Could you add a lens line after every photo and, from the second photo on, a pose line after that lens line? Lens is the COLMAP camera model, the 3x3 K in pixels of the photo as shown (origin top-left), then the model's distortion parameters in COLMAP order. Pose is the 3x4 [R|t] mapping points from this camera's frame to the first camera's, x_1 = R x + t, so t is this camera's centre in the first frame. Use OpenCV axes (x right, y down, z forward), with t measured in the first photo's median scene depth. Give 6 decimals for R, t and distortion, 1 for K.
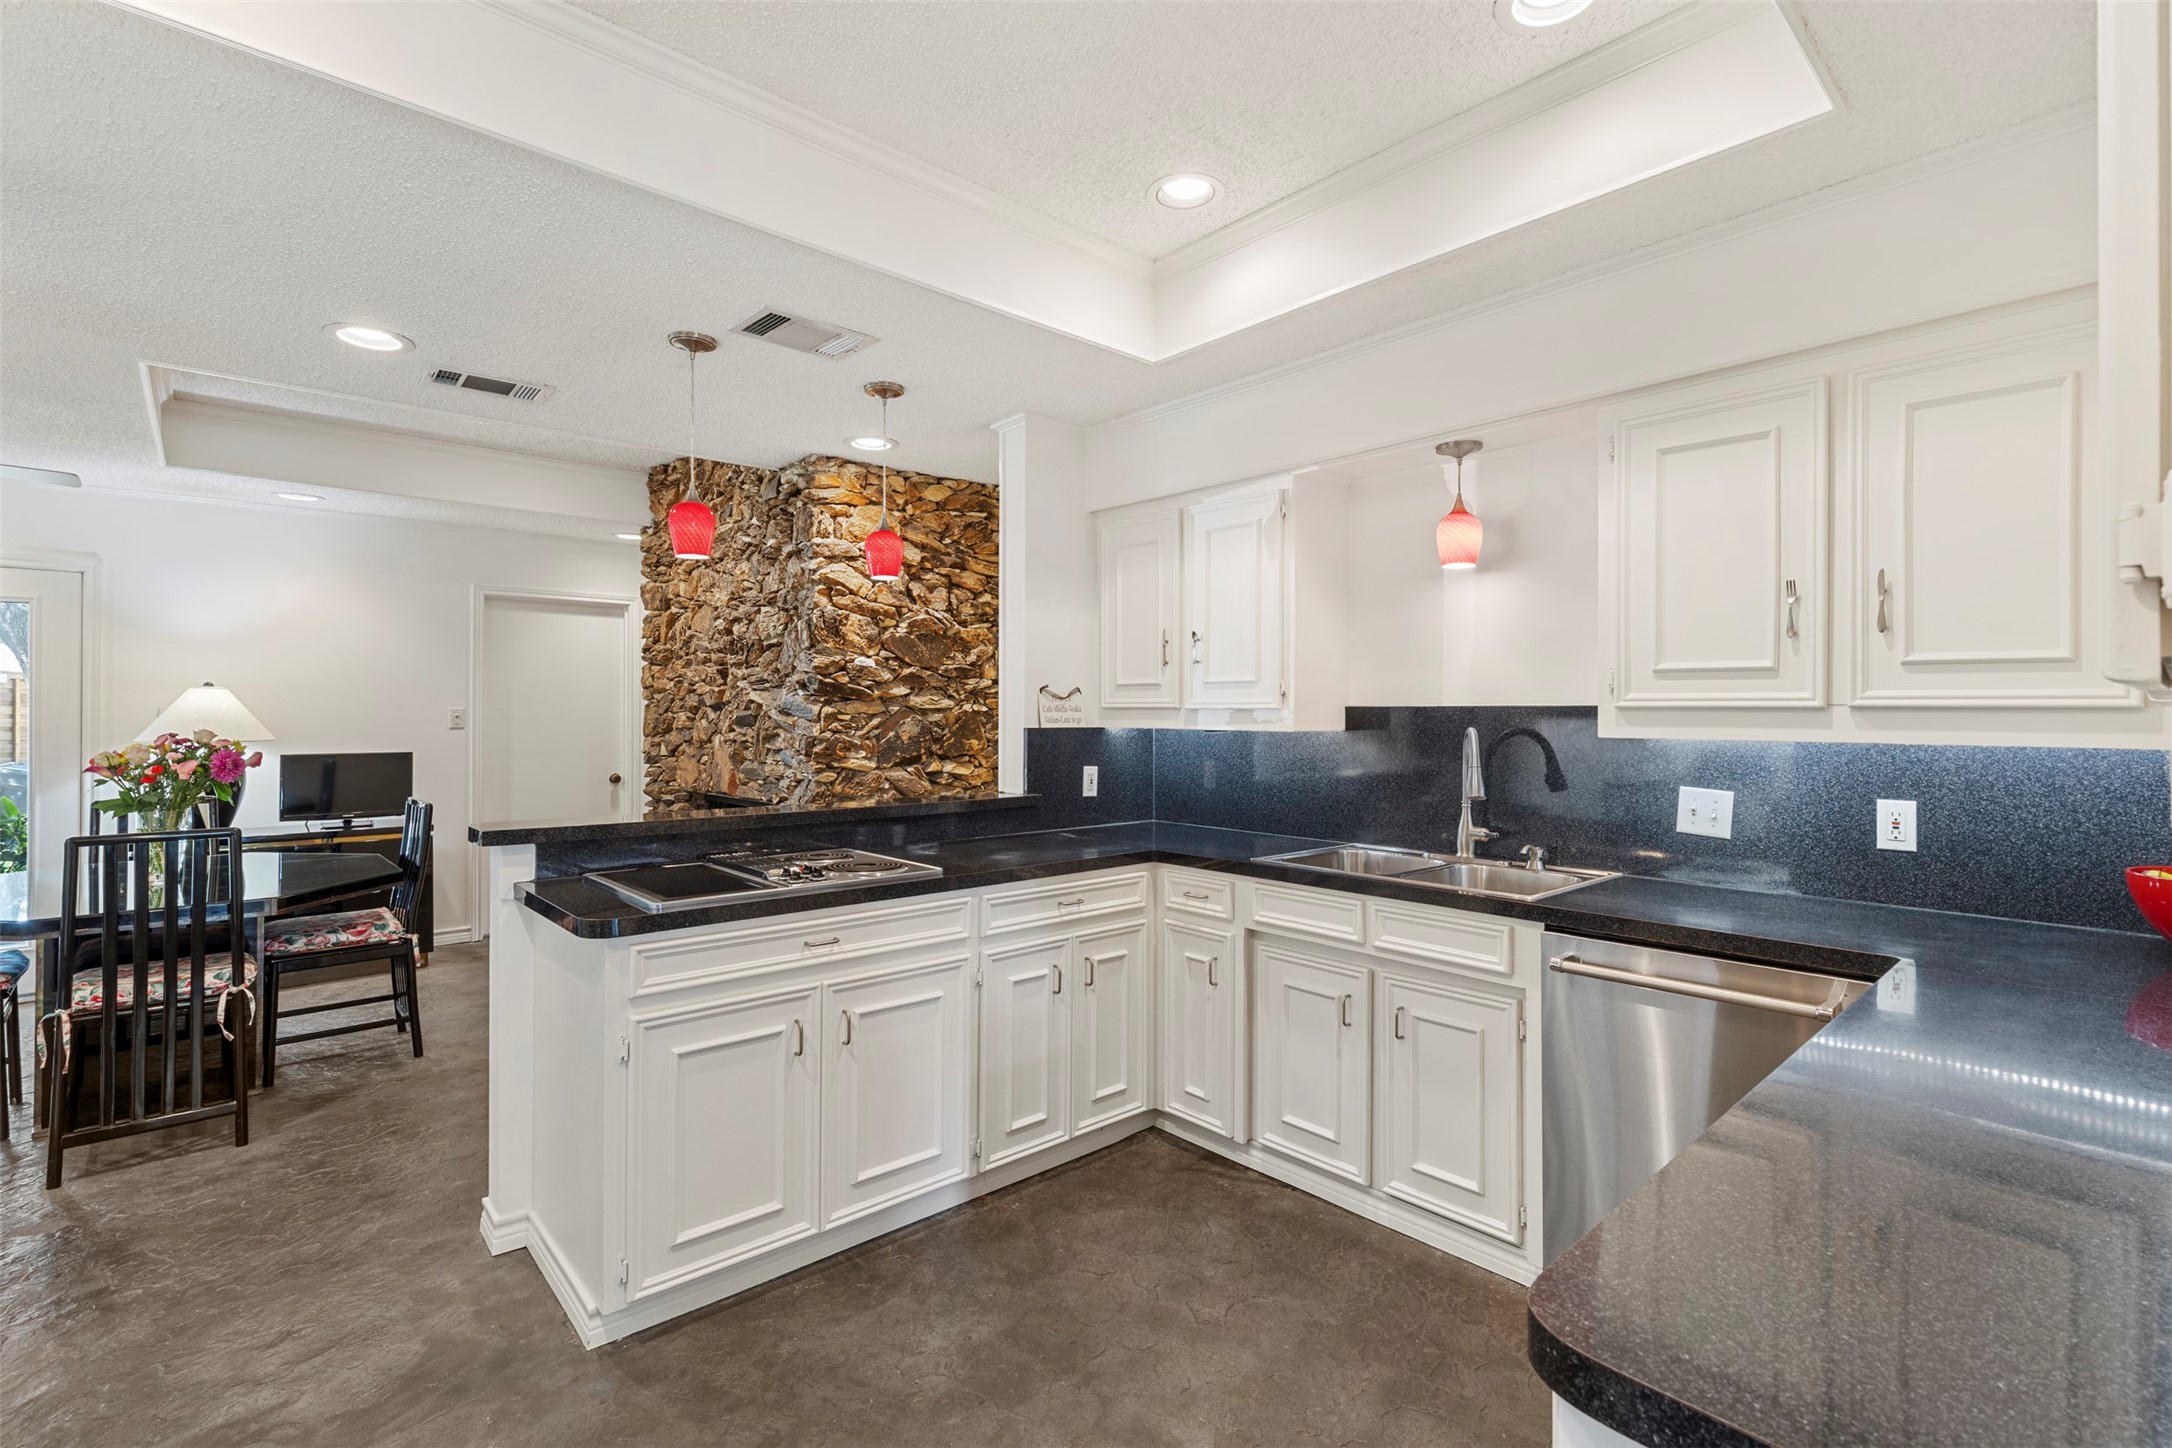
lens RADIAL K [[982.8, 0, 1096.0], [0, 982.8, 711.3], [0, 0, 1]] dist [0.002817, 0.000288]
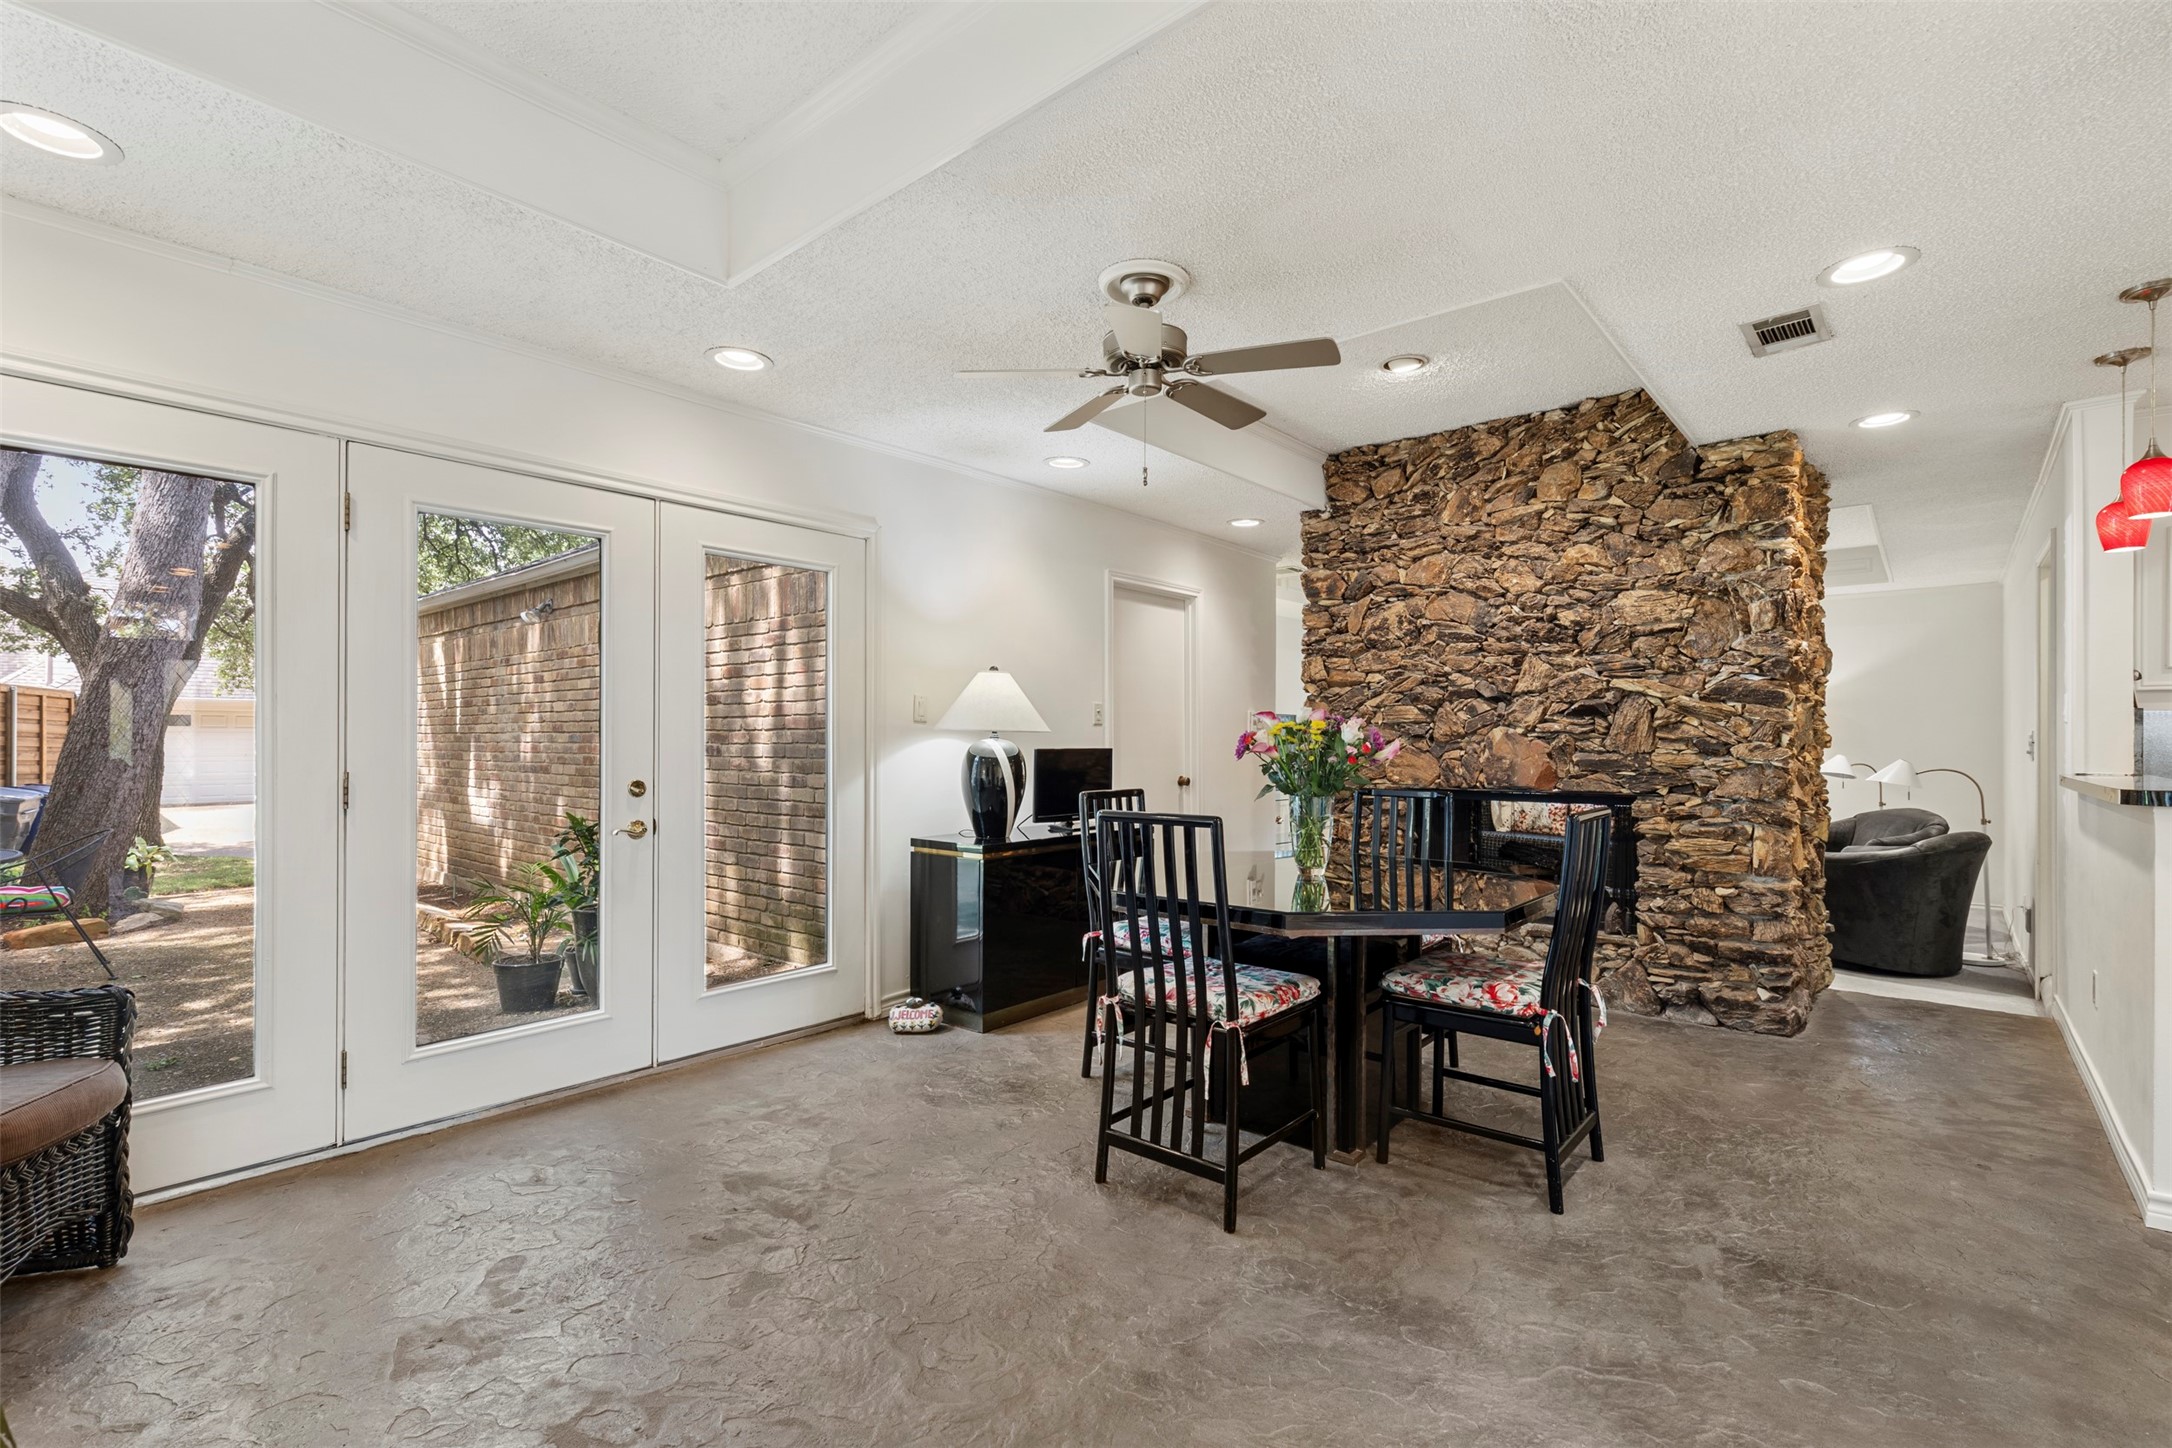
lens RADIAL K [[982.8, 0, 1087.1], [0, 982.8, 736.6], [0, 0, 1]] dist [0.002817, 0.000288]
pose [[0.991319, 0.004442, 0.131404, -1.056783], [-0.005007, 0.999980, 0.003971, 0.034676], [-0.131383, -0.004595, 0.991321, 0.117509]]
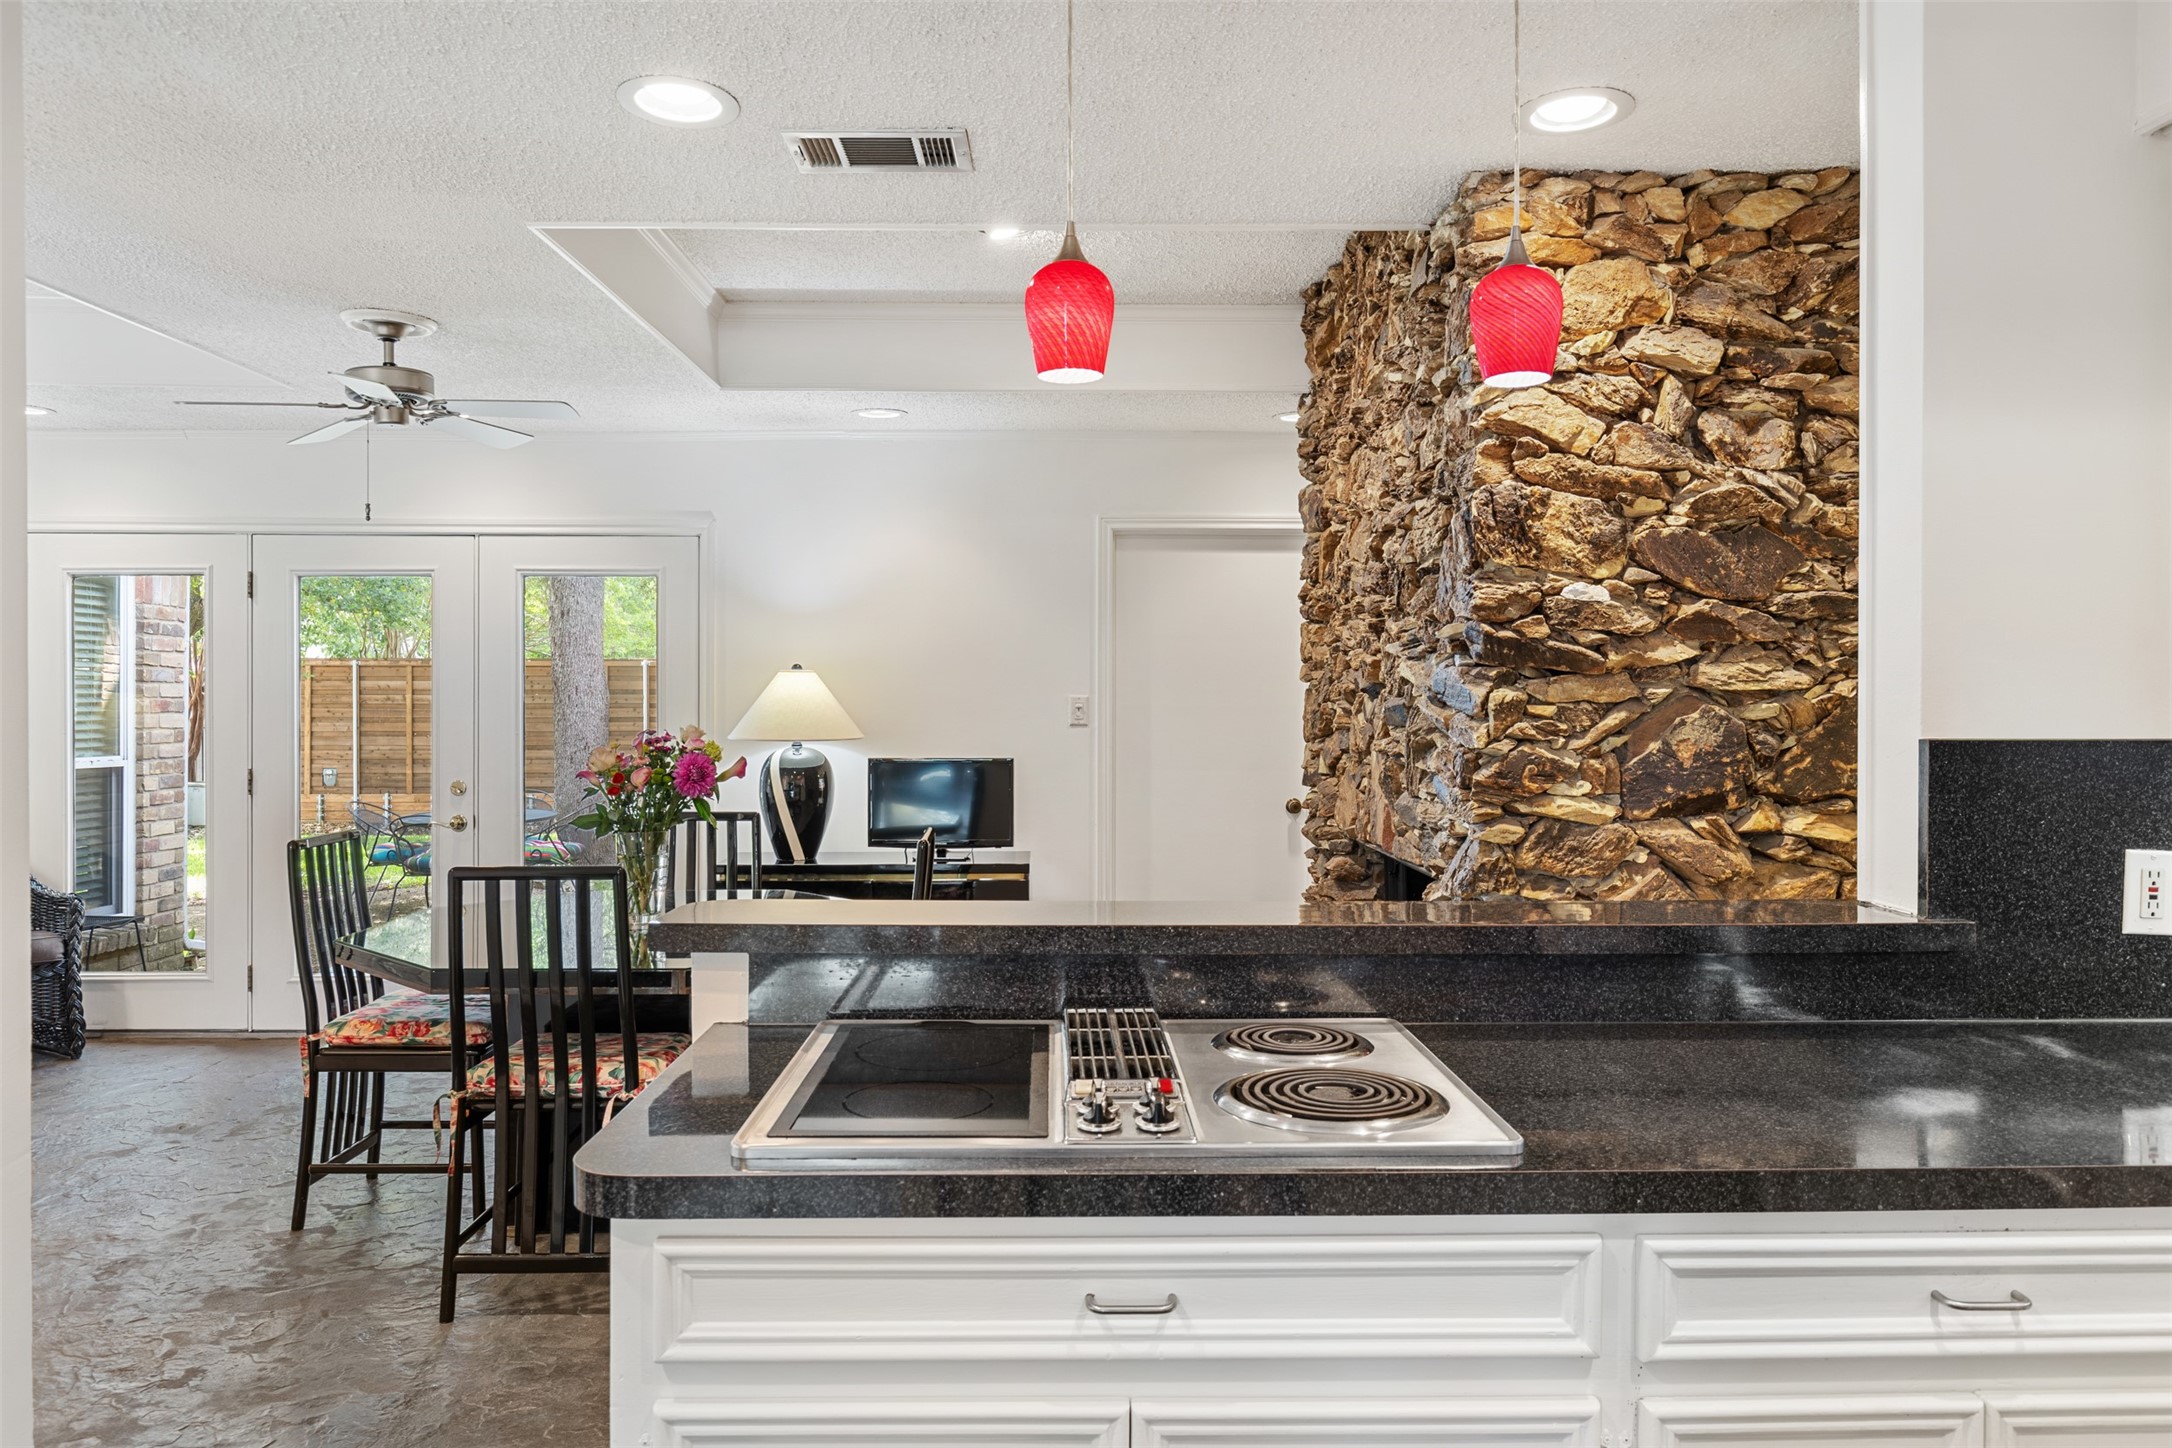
lens RADIAL K [[1470.7, 0, 1083.5], [0, 1470.7, 707.5], [0, 0, 1]] dist [-0.001882, -0.004645]
pose [[0.756060, 0.000643, -0.654502, 0.042286], [0.002611, 0.999989, 0.003998, 0.001212], [0.654497, -0.004732, 0.756050, 0.299427]]
